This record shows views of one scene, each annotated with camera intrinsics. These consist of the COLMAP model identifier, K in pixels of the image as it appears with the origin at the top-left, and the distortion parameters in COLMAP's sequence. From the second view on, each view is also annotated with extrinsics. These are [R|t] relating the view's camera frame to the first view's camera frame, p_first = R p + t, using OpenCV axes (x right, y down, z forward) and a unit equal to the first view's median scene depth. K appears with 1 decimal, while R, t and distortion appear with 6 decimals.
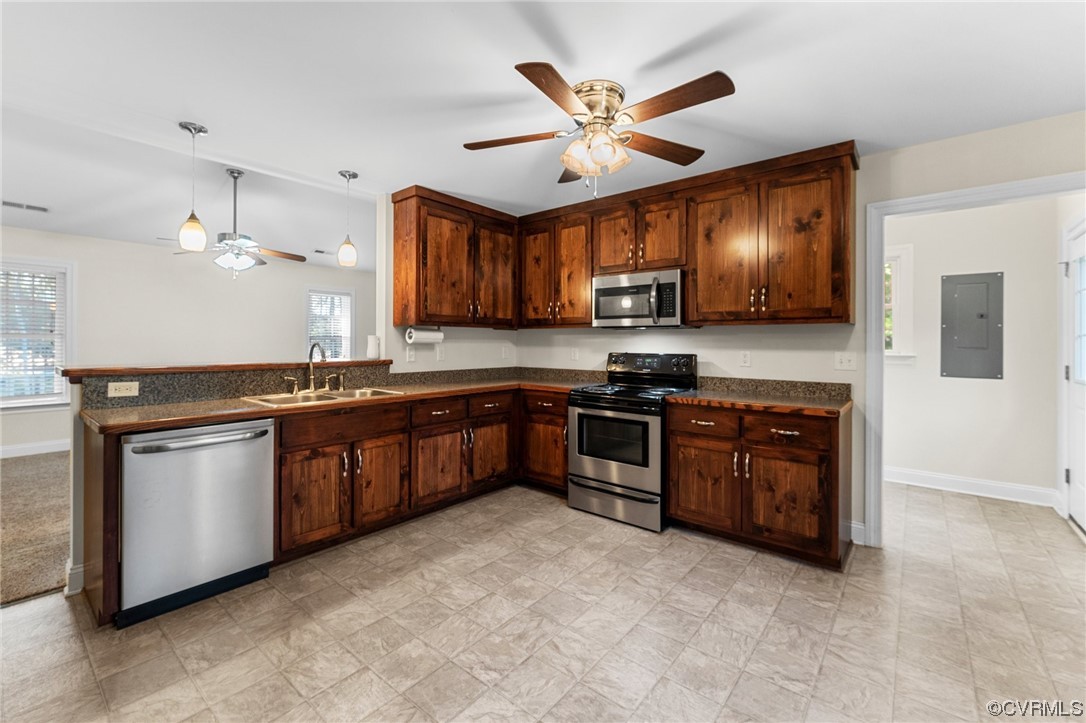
lens RADIAL K [[458.0, 0, 541.2], [0, 458.0, 341.0], [0, 0, 1]] dist [0.003281, 0.000087]
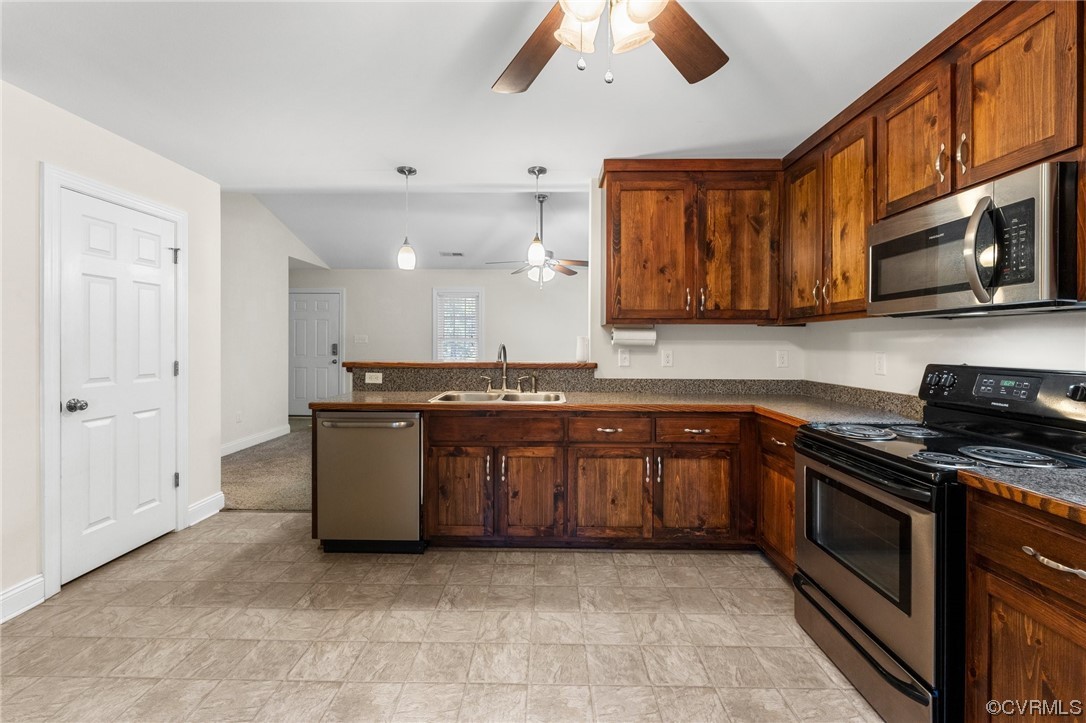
lens RADIAL K [[454.2, 0, 541.6], [0, 454.2, 345.6], [0, 0, 1]] dist [-0.007000, -0.000217]
pose [[0.625274, 0.003165, -0.780399, 0.313080], [0.001017, 0.999988, 0.004870, 0.001997], [0.780405, -0.003839, 0.625263, 0.379474]]
